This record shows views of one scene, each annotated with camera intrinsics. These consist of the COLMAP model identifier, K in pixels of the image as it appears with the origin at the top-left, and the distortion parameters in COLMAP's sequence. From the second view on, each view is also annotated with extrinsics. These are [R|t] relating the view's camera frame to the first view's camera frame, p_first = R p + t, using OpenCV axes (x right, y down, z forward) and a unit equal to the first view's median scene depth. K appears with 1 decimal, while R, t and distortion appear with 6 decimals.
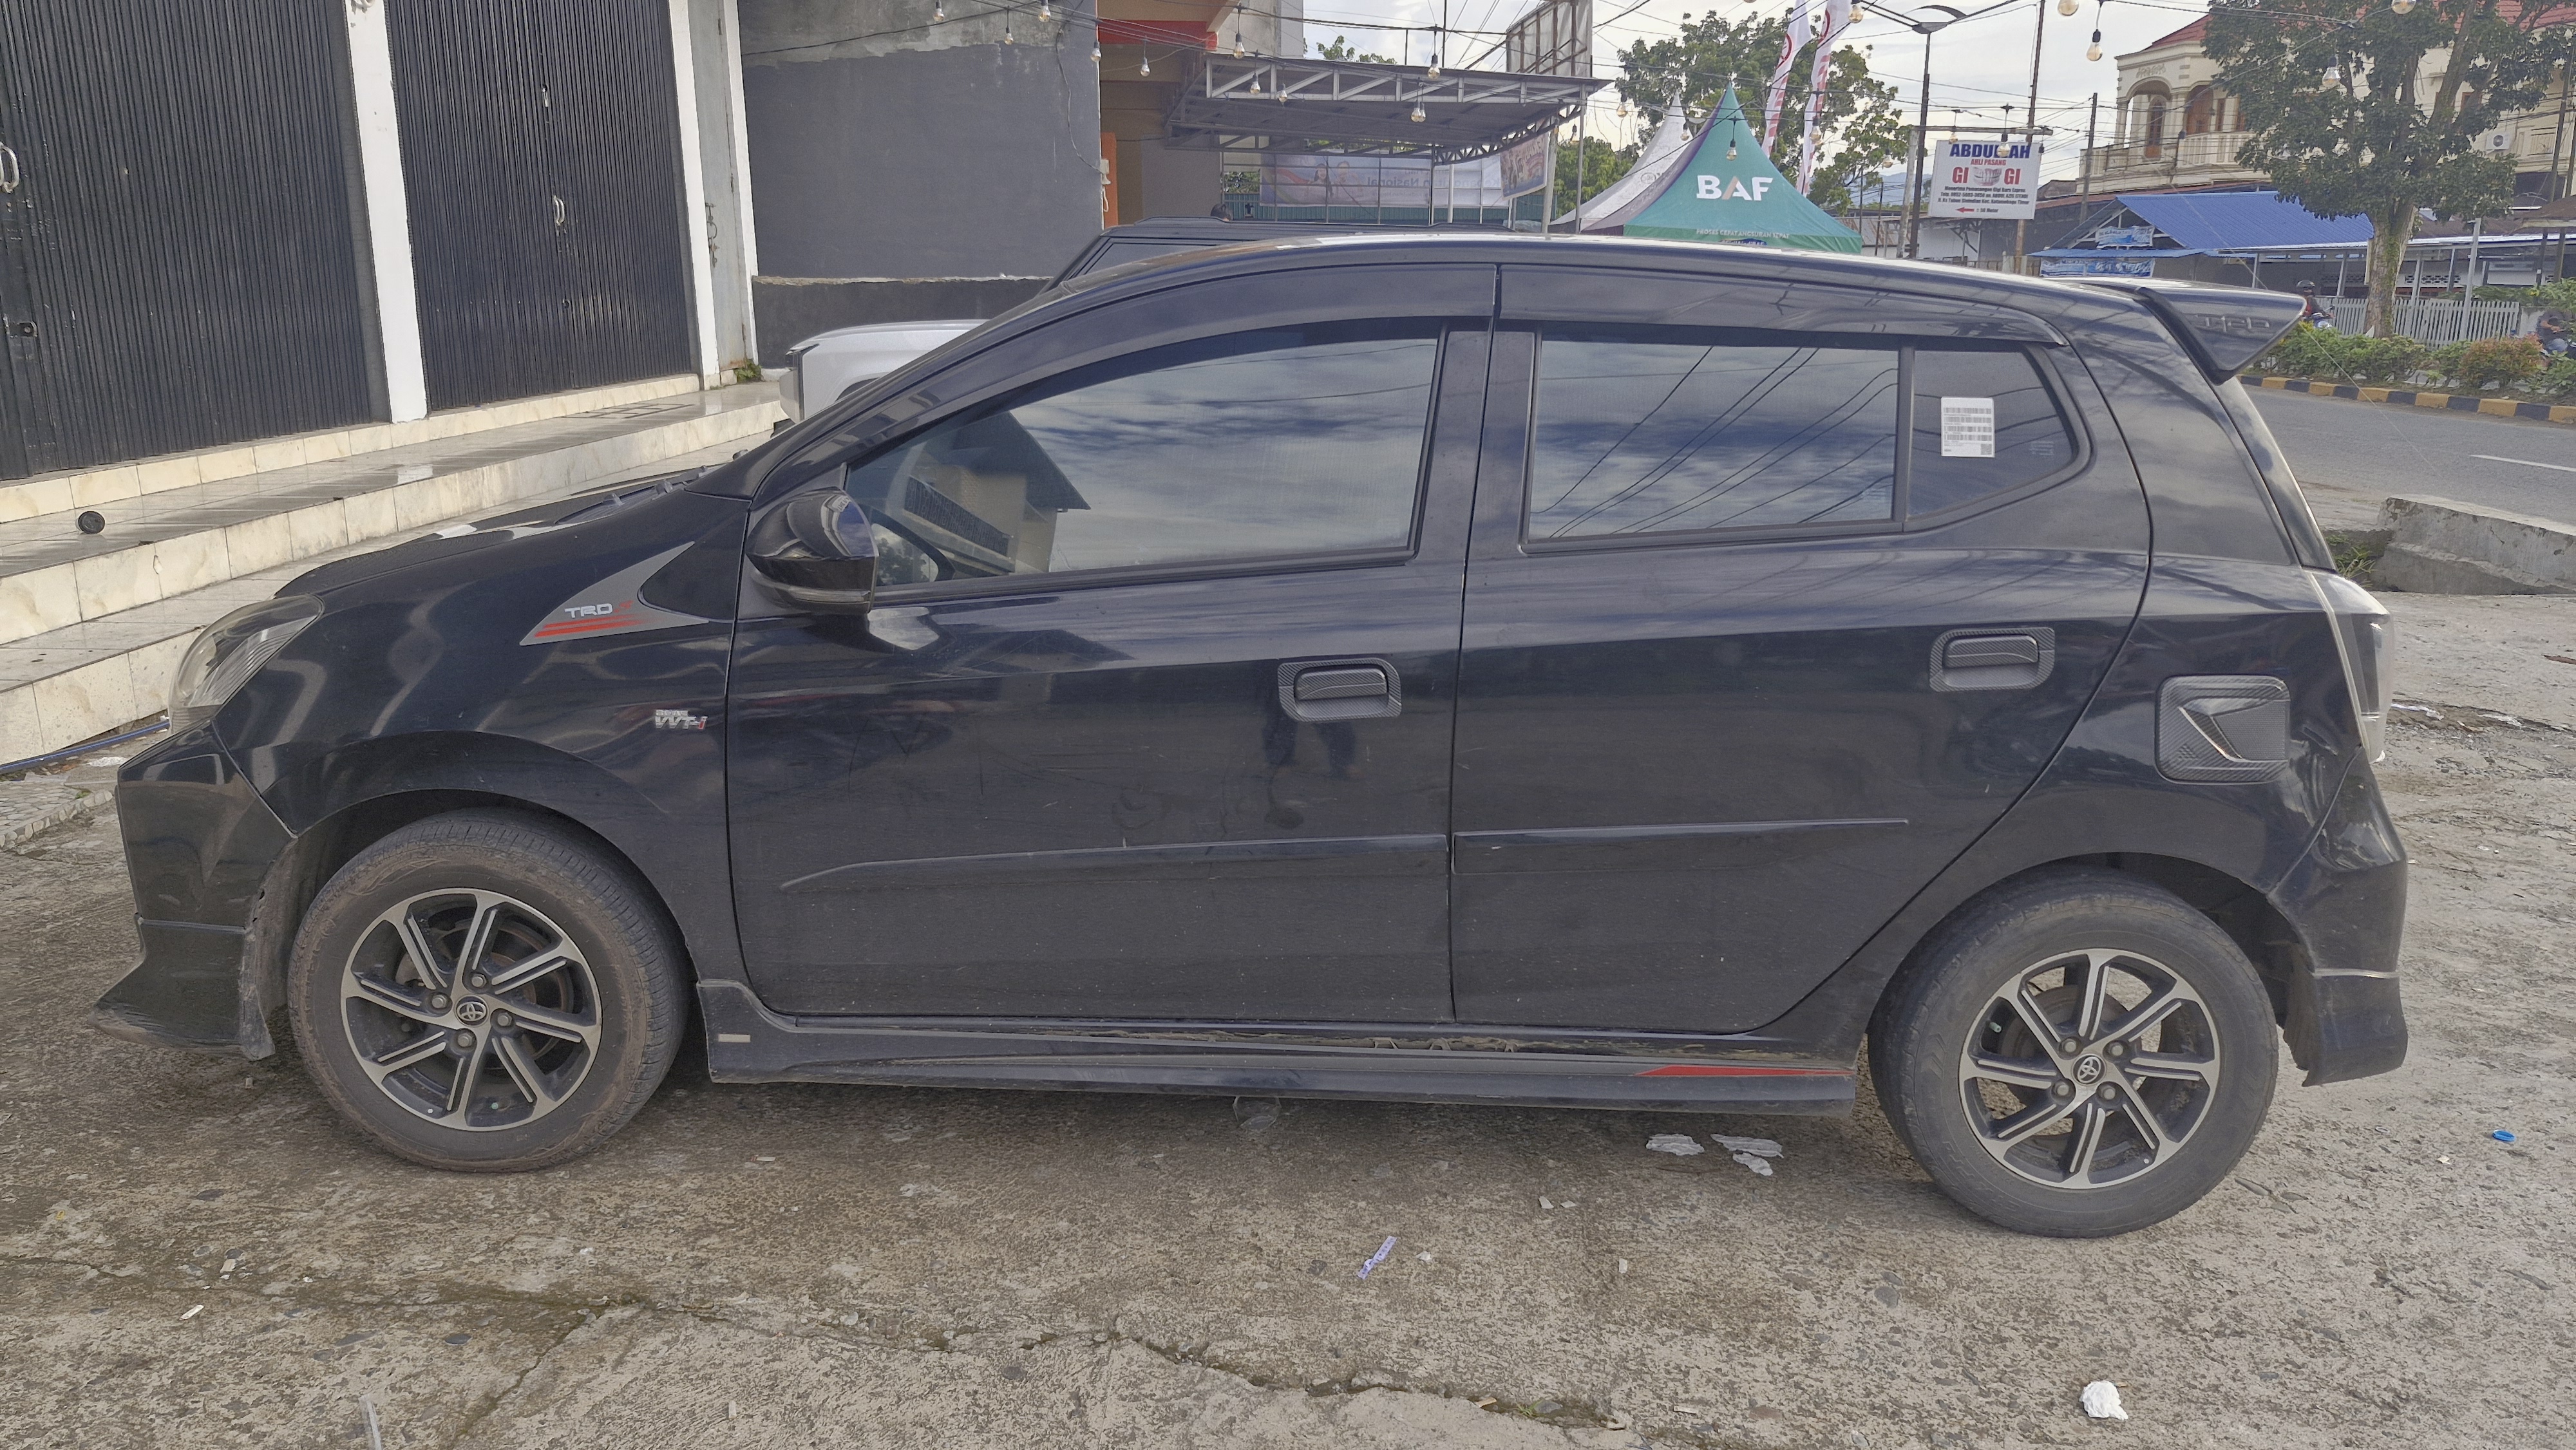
lens RADIAL K [[1816.8, 0, 1301.7], [0, 1816.8, 717.9], [0, 0, 1]] dist [0.044314, -0.034284]
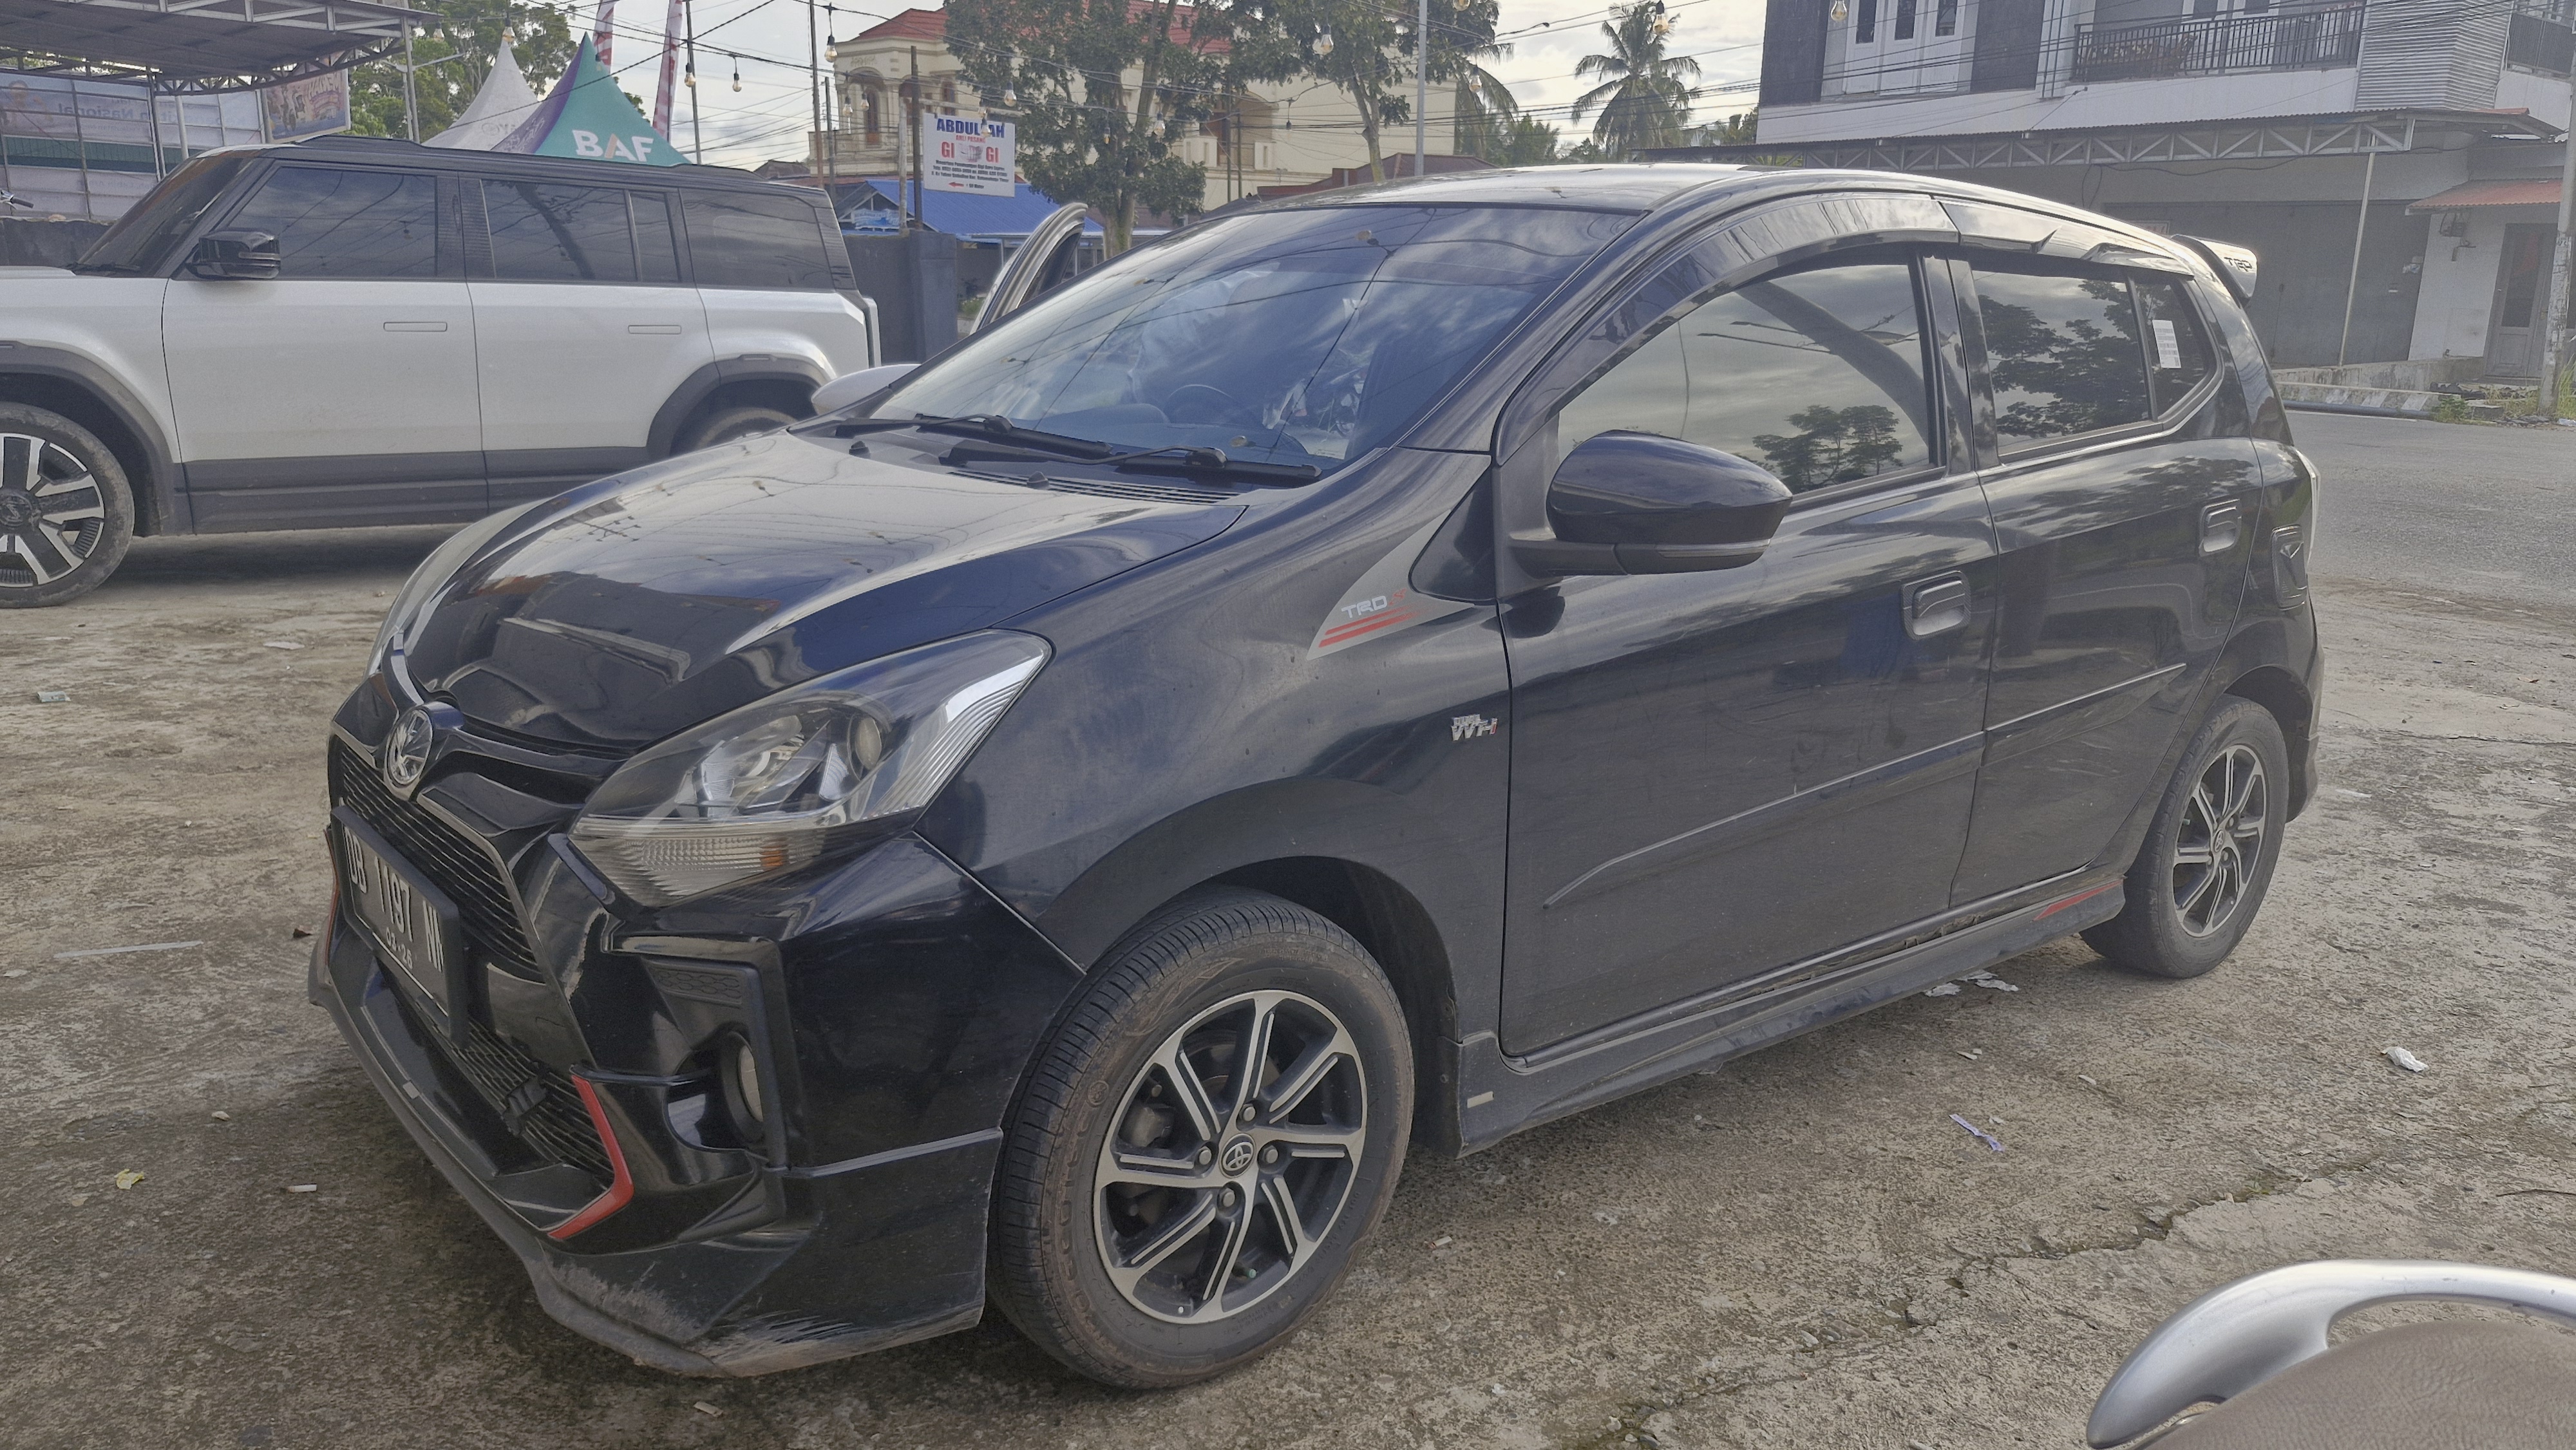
lens RADIAL K [[1816.8, 0, 1290.3], [0, 1816.8, 735.3], [0, 0, 1]] dist [0.044314, -0.034284]
pose [[0.764059, -0.145591, 0.628504, -0.870906], [0.132699, 0.988839, 0.067742, -0.058152], [-0.631352, 0.031643, 0.774851, 0.396637]]
